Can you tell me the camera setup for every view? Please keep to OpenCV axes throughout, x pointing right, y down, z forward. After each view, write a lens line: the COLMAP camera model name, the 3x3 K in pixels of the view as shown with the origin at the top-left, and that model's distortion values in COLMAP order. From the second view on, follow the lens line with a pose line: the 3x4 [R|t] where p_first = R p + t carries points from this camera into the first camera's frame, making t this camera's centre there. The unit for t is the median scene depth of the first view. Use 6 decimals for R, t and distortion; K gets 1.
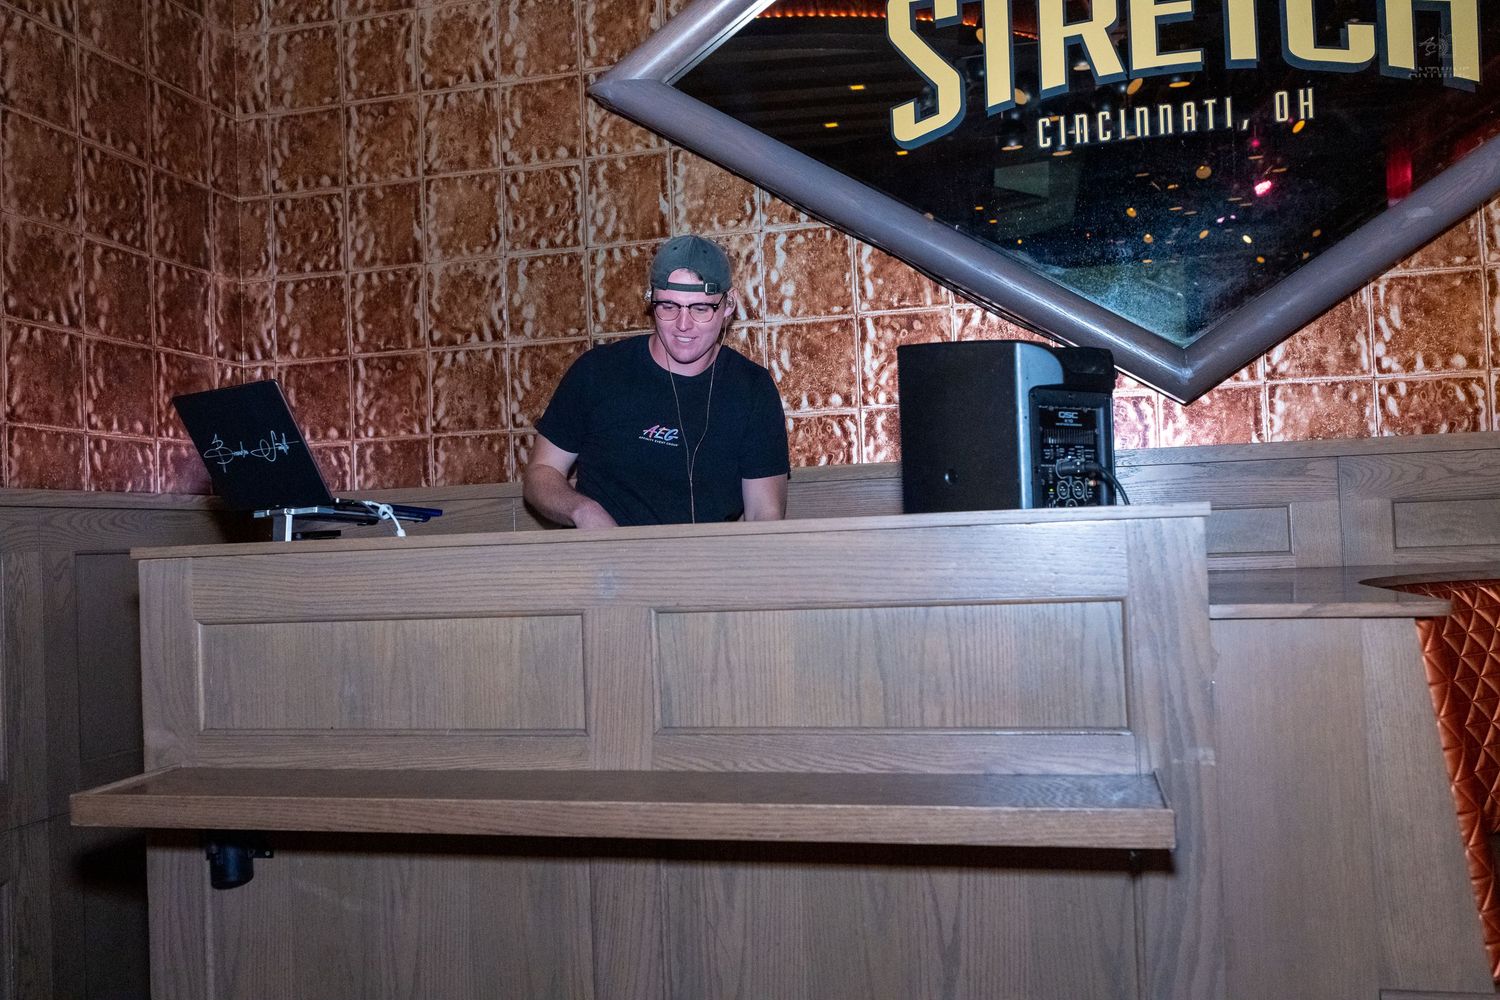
lens RADIAL K [[1278.3, 0, 750.1], [0, 1278.3, 508.1], [0, 0, 1]] dist [-0.012104, 0.007909]
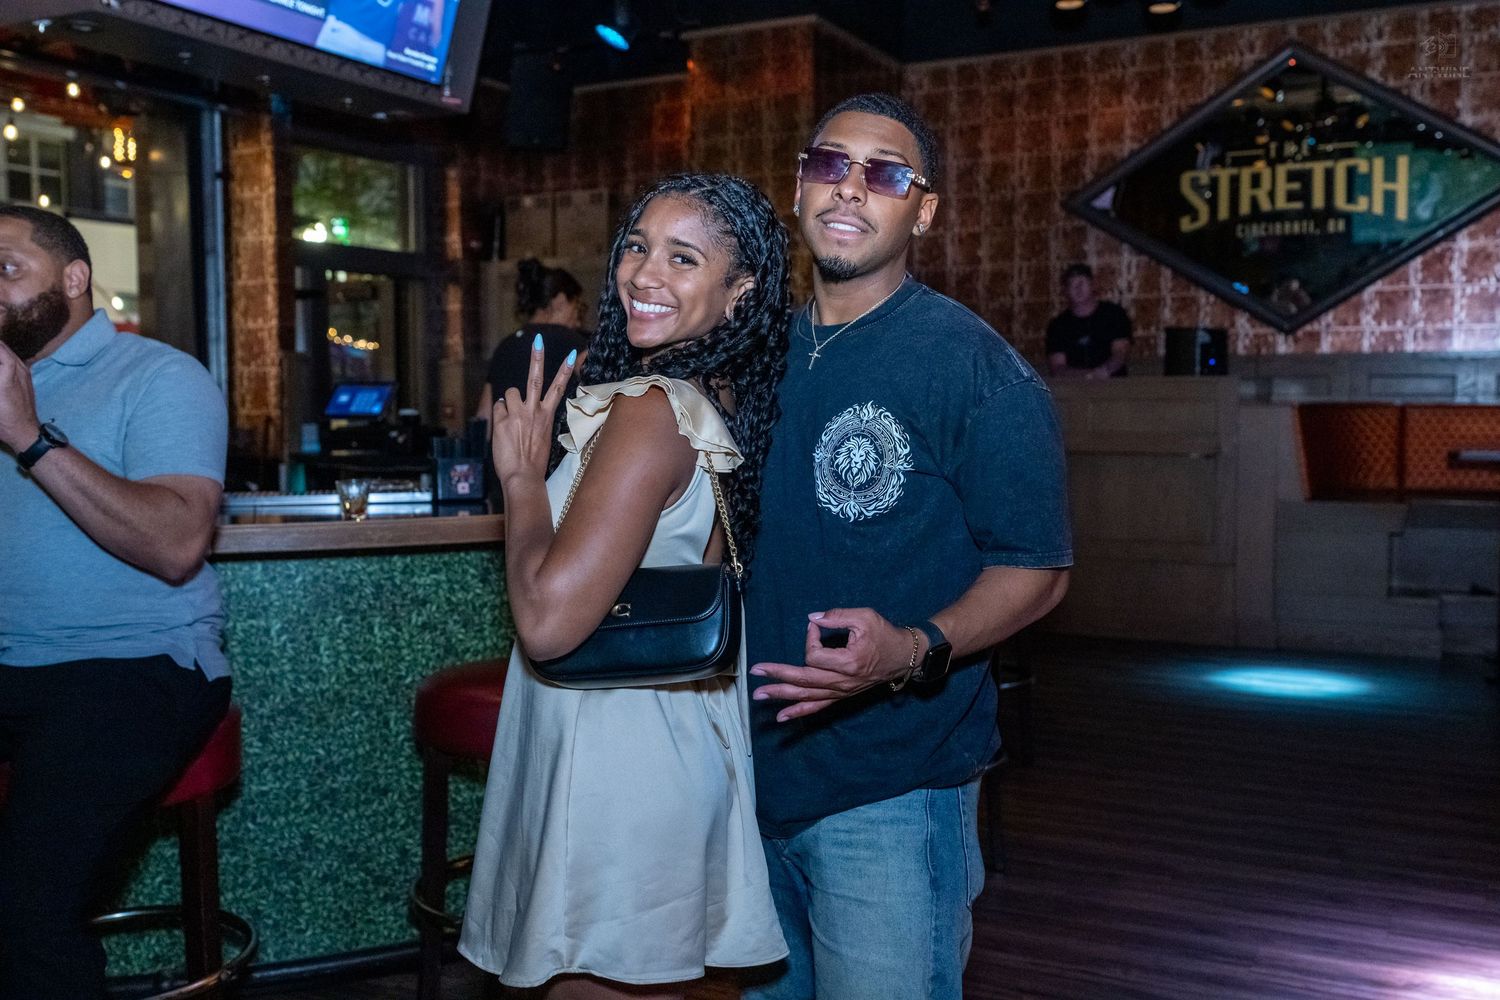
lens RADIAL K [[1418.4, 0, 752.2], [0, 1418.4, 498.3], [0, 0, 1]] dist [0.002424, -0.001133]
pose [[0.971739, 0.049357, -0.230838, -0.042657], [-0.024668, 0.993775, 0.108641, -0.040785], [0.234764, -0.099876, 0.966908, -2.105967]]
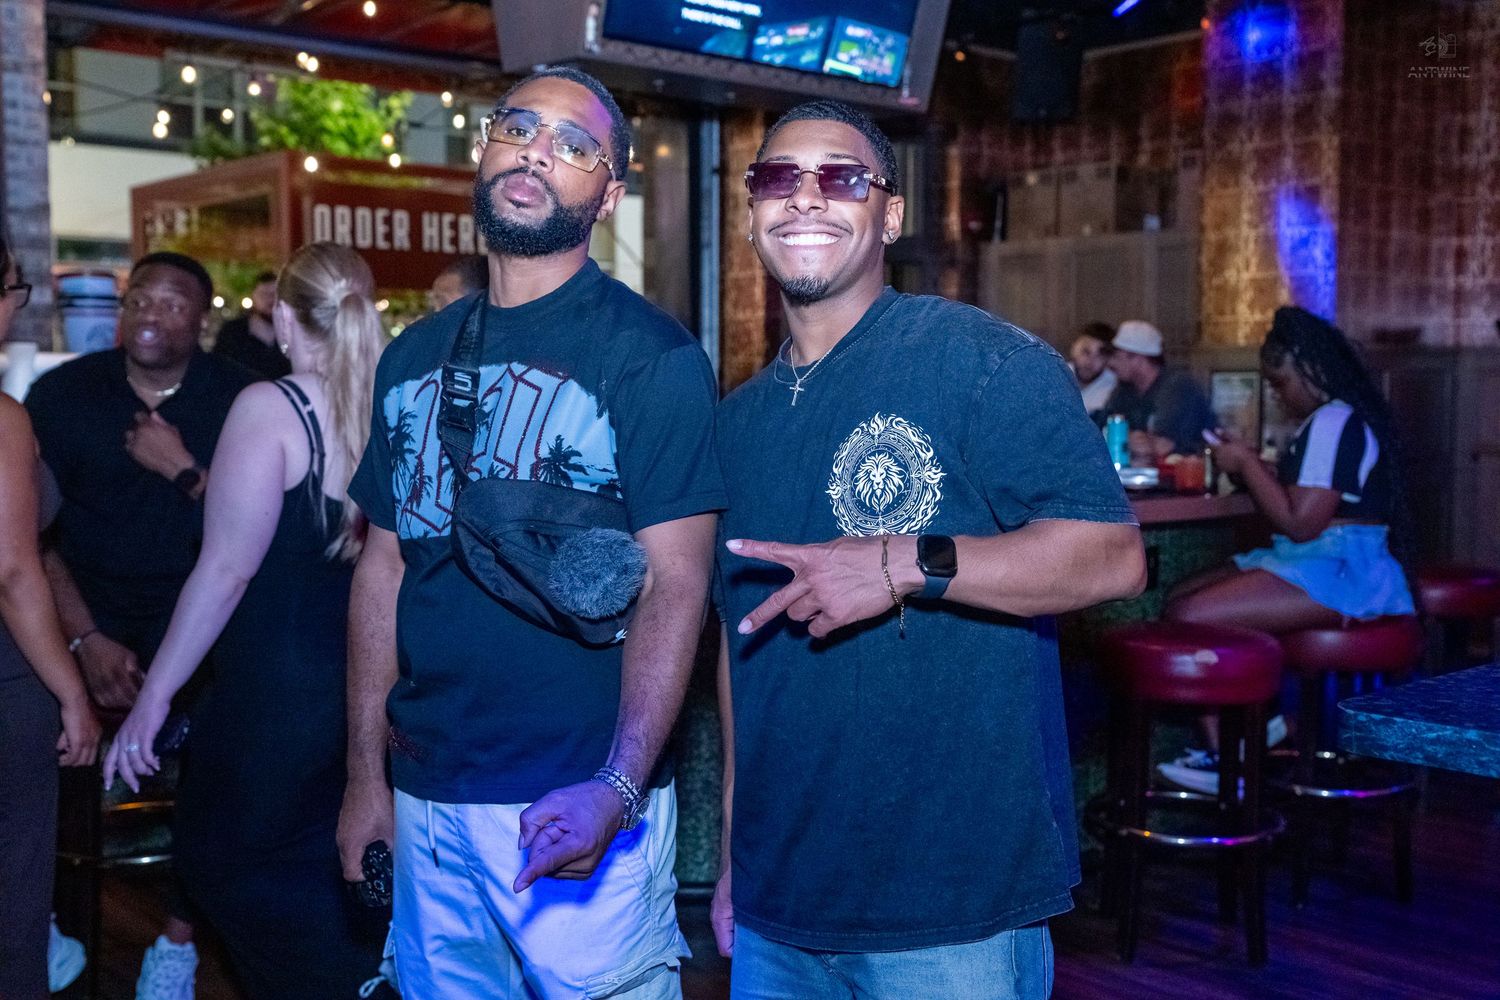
lens RADIAL K [[1625.0, 0, 747.0], [0, 1625.0, 497.4], [0, 0, 1]] dist [0.003866, 0.016435]
pose [[0.822278, 0.080102, -0.563420, 0.205258], [-0.014989, 0.992749, 0.119265, -0.077771], [0.568888, -0.089624, 0.817517, -2.290455]]
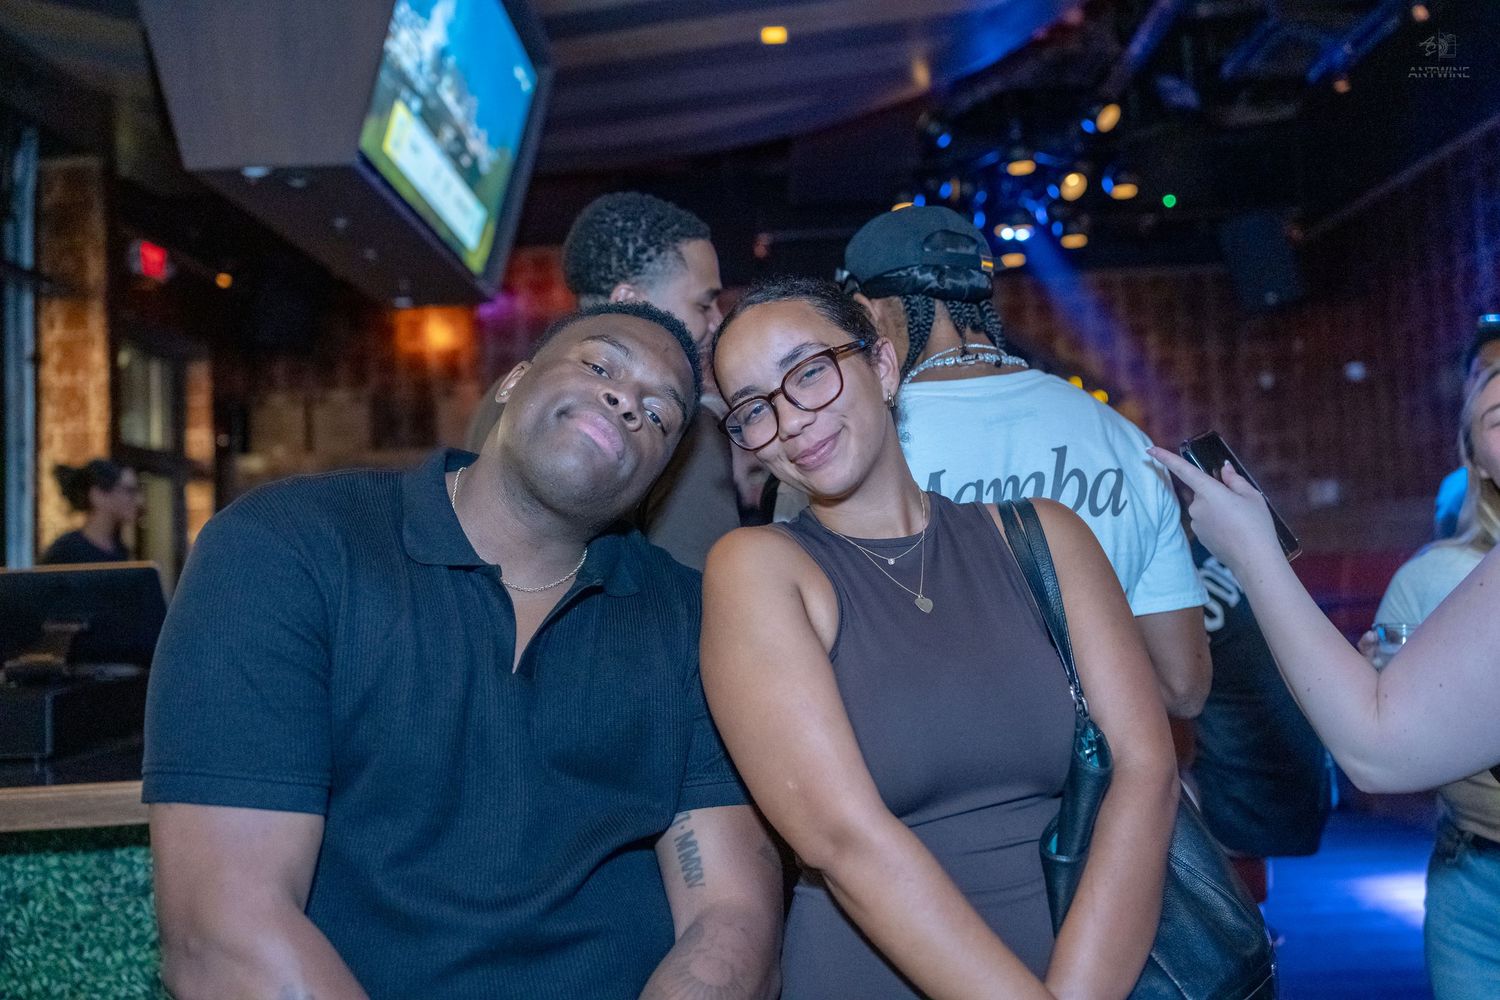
lens RADIAL K [[1194.6, 0, 752.8], [0, 1194.6, 502.4], [0, 0, 1]] dist [-0.004786, 0.000933]
pose [[0.975249, 0.004830, 0.221058, -0.889560], [0.003042, 0.999374, -0.035259, -0.007739], [-0.221090, 0.035059, 0.974623, -1.974149]]
